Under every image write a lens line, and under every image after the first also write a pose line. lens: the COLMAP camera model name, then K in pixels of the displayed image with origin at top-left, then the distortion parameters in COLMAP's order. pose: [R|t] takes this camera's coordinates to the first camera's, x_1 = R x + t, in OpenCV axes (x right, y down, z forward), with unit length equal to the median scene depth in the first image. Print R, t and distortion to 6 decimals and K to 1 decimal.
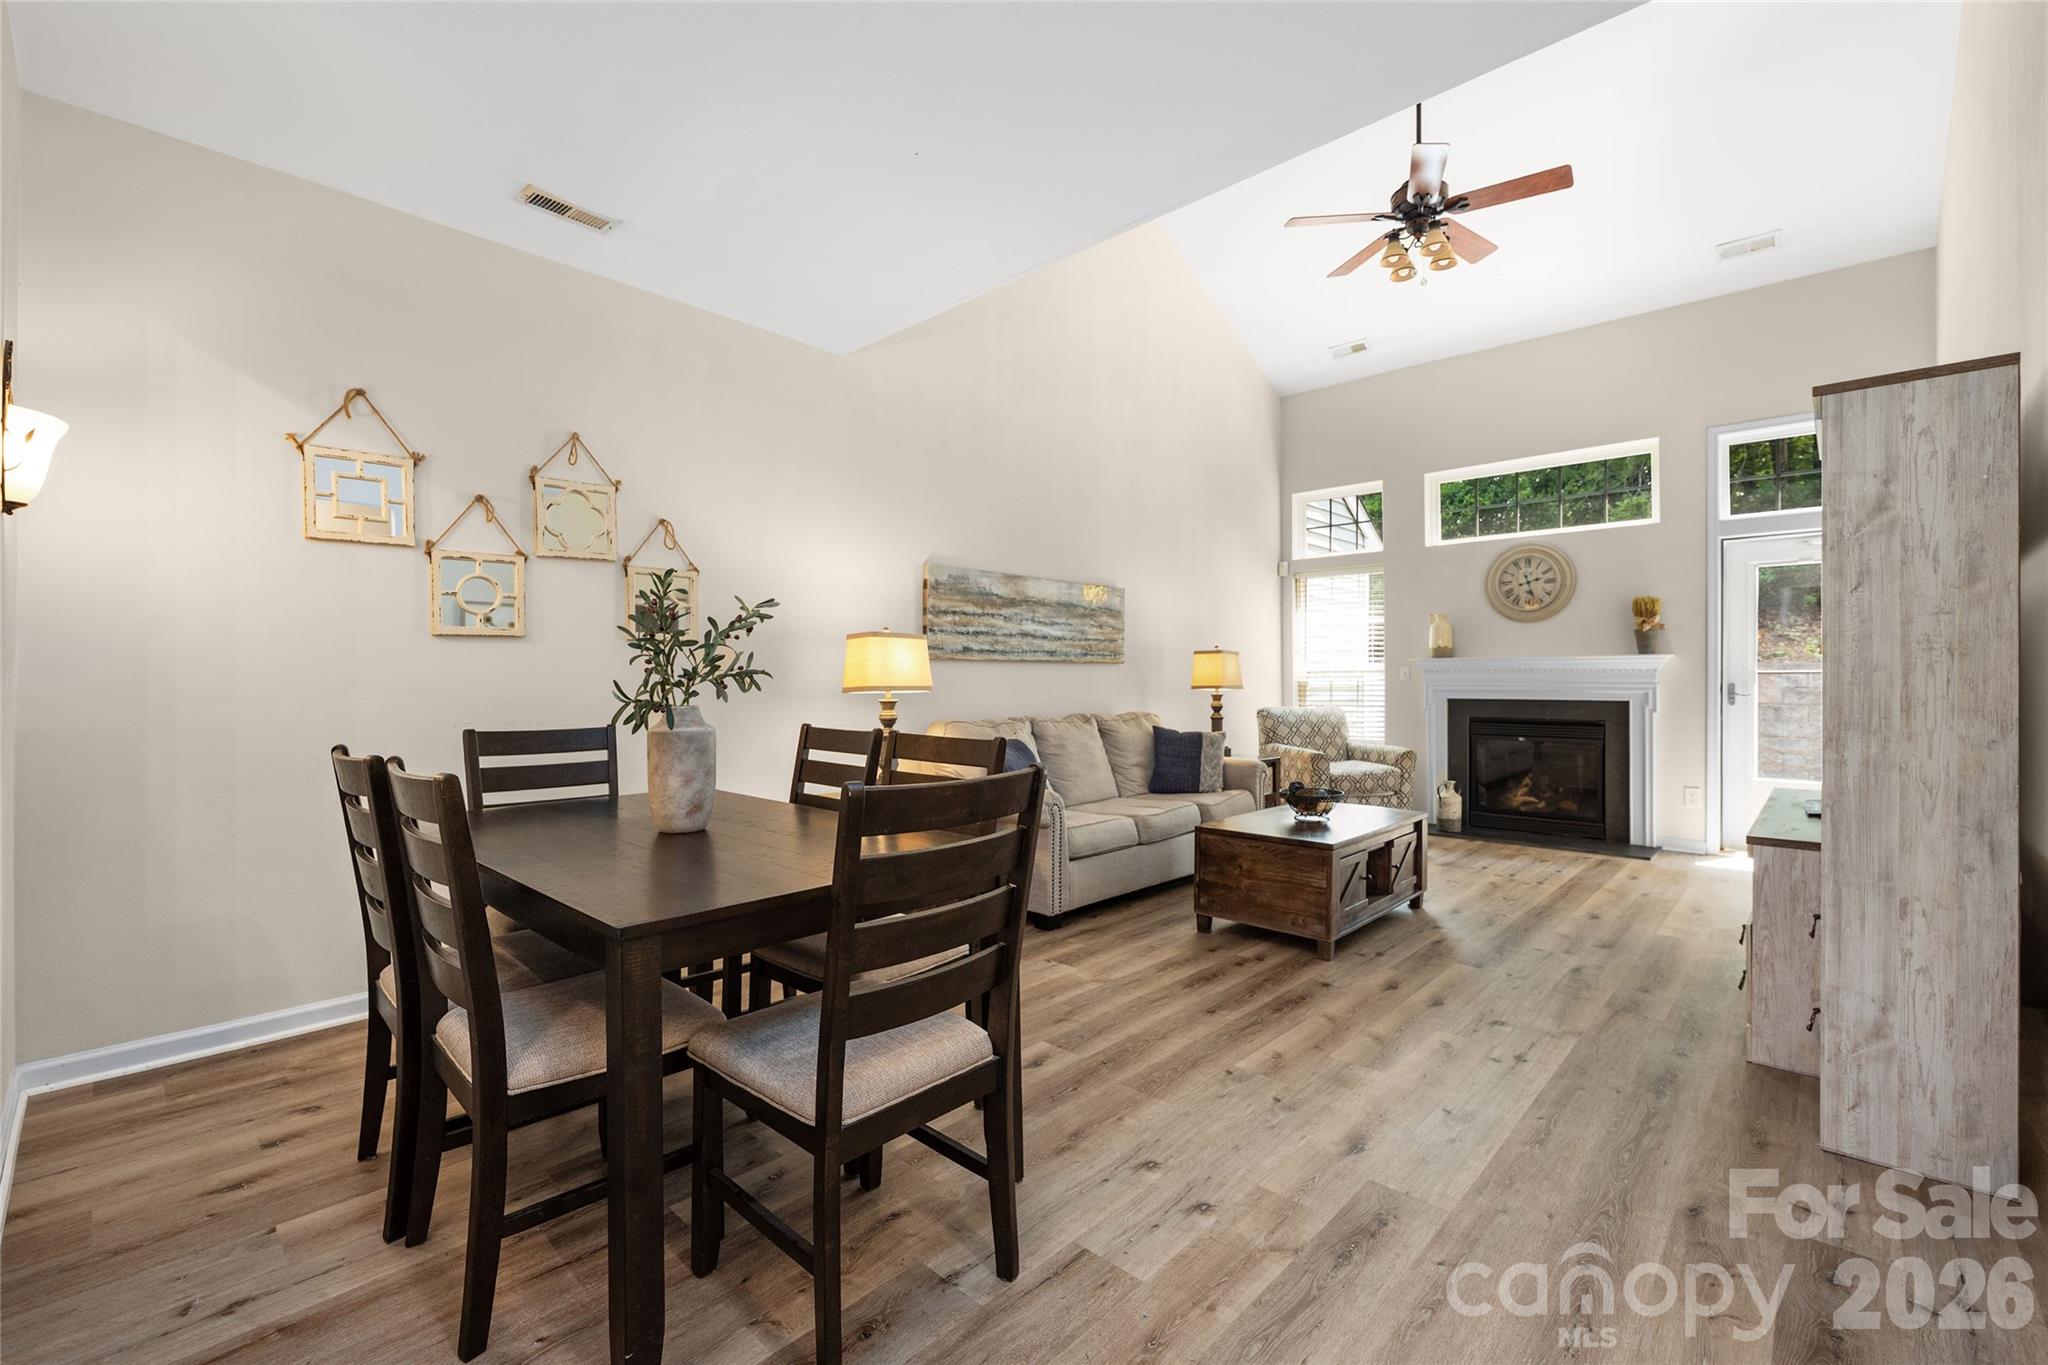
lens RADIAL K [[871.7, 0, 1007.2], [0, 871.7, 681.6], [0, 0, 1]] dist [-0.001292, 0.000069]
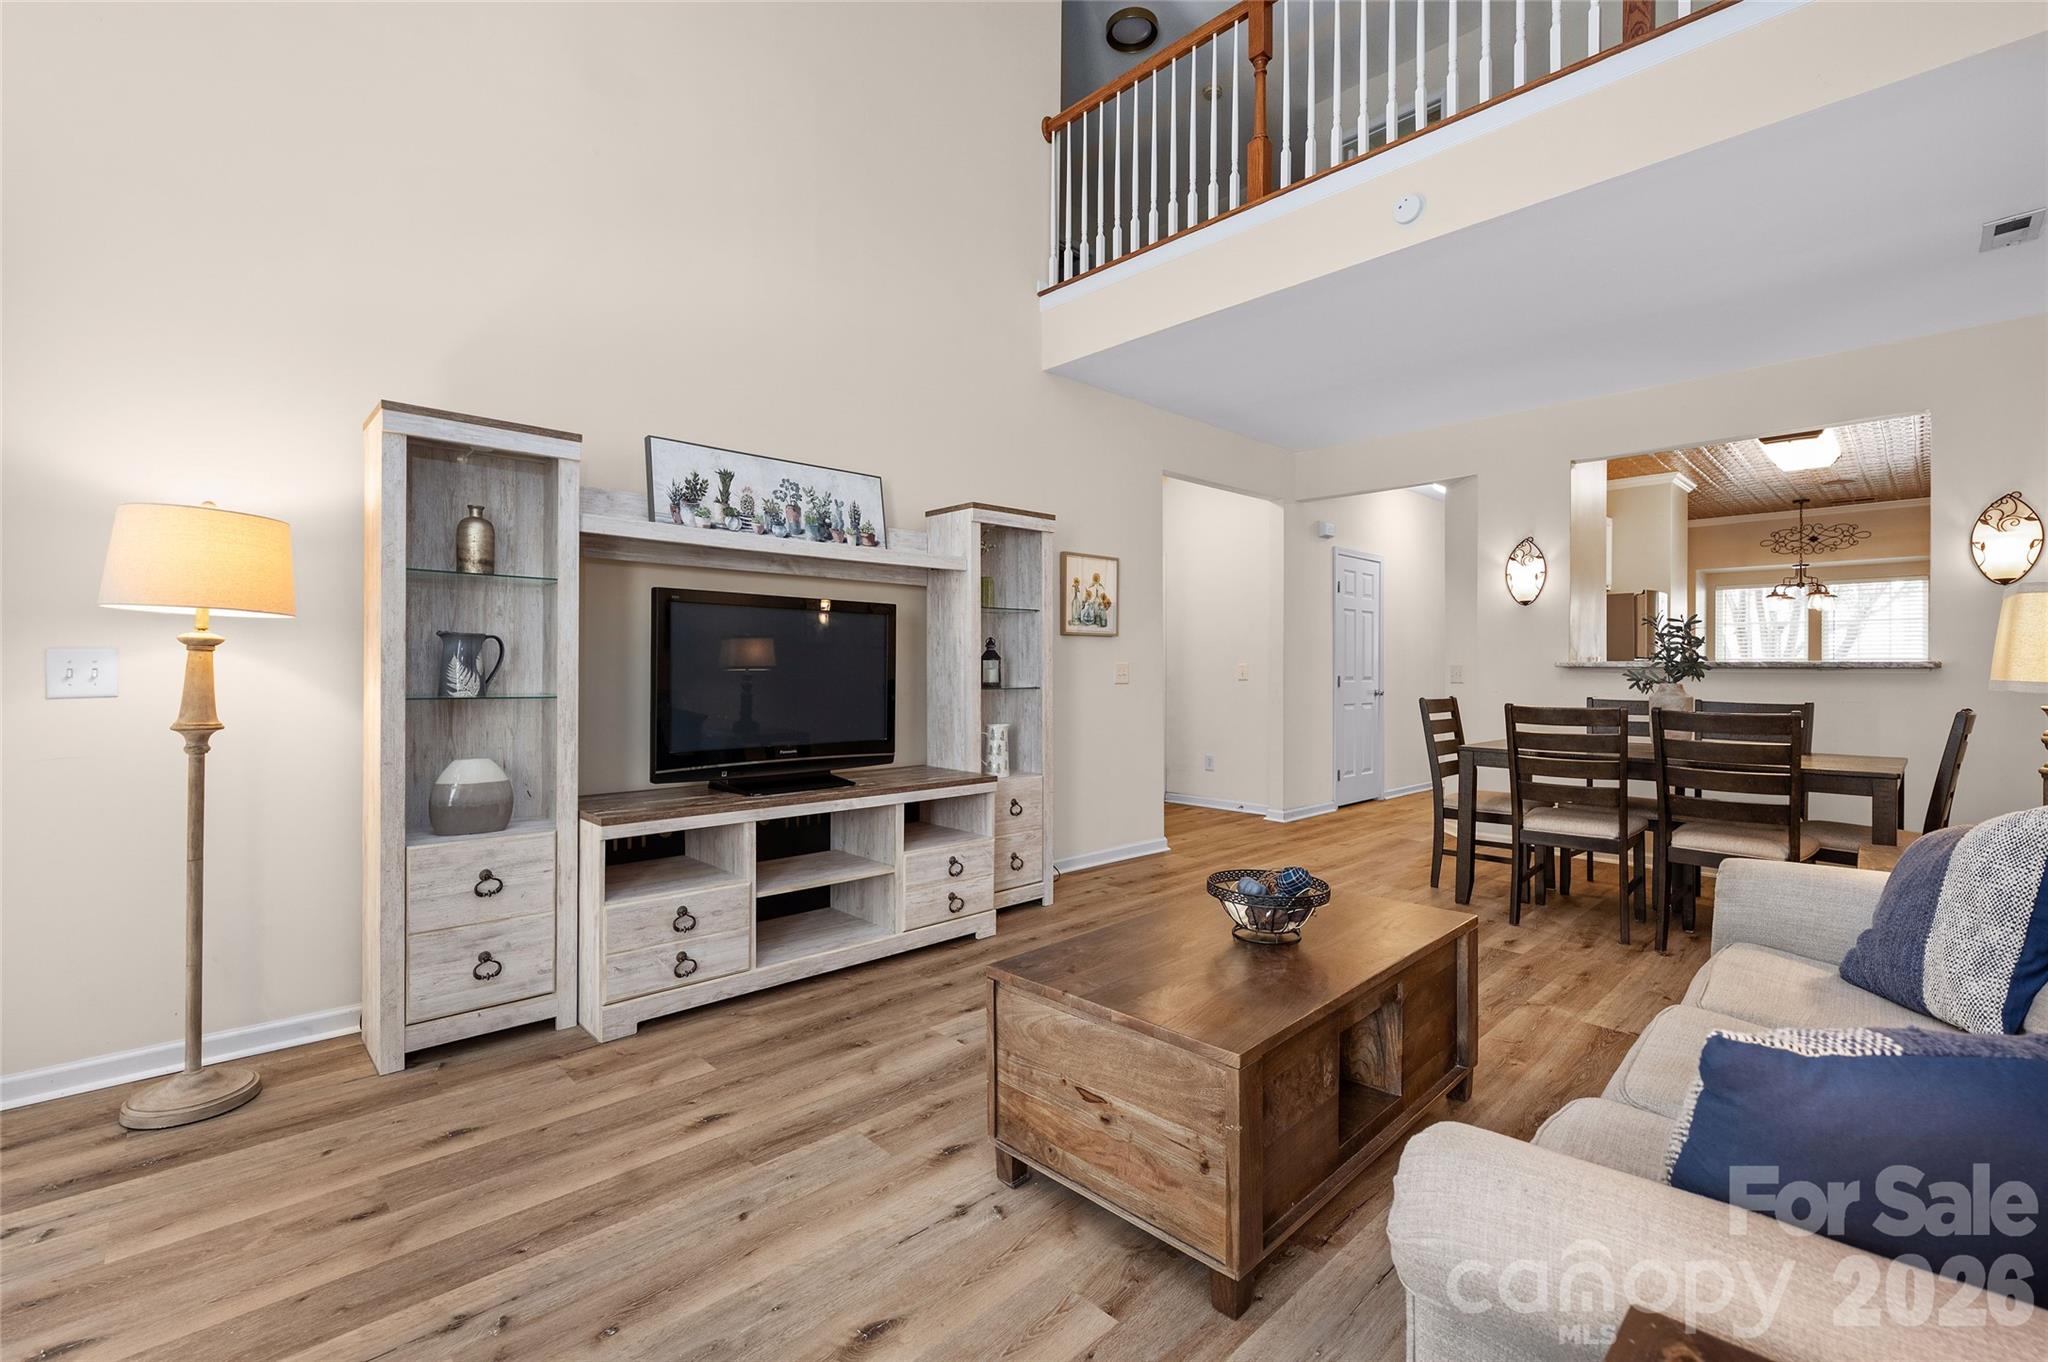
lens RADIAL K [[887.8, 0, 1014.8], [0, 887.8, 669.9], [0, 0, 1]] dist [-0.002813, 0.000128]
pose [[-0.998909, -0.004995, 0.046435, 0.371123], [-0.004763, 0.999976, 0.005107, -0.001061], [-0.046459, 0.004880, -0.998908, 1.198155]]
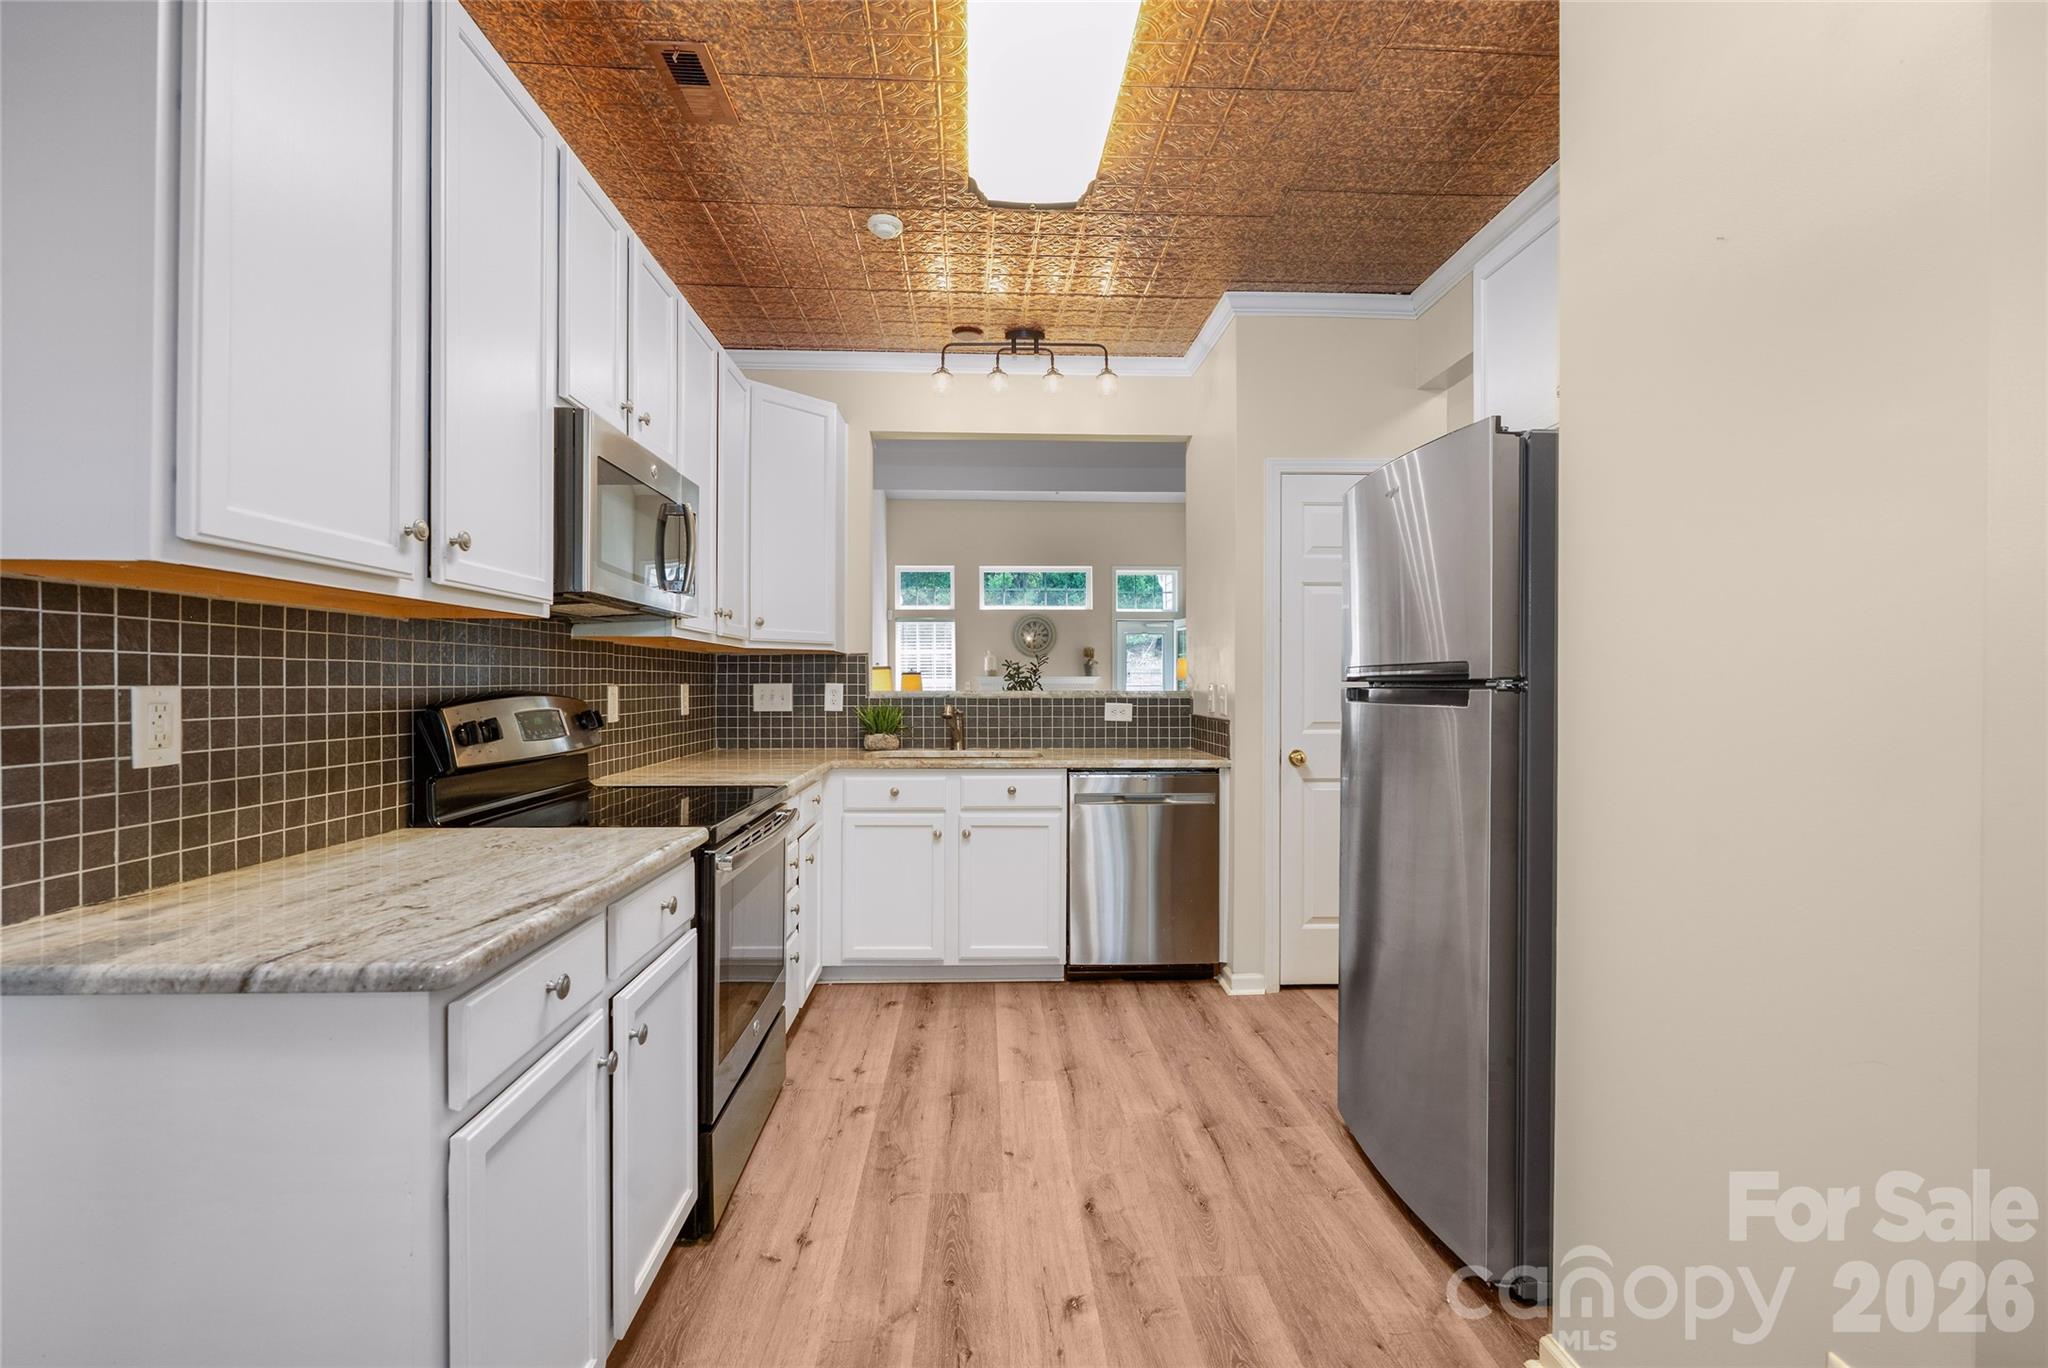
lens RADIAL K [[879.1, 0, 1014.3], [0, 879.1, 684.2], [0, 0, 1]] dist [-0.006541, -0.000285]
pose [[0.694525, -0.002455, 0.719464, -0.887364], [0.002986, 0.999995, 0.000529, -0.015645], [-0.719462, 0.001781, 0.694529, -0.280396]]
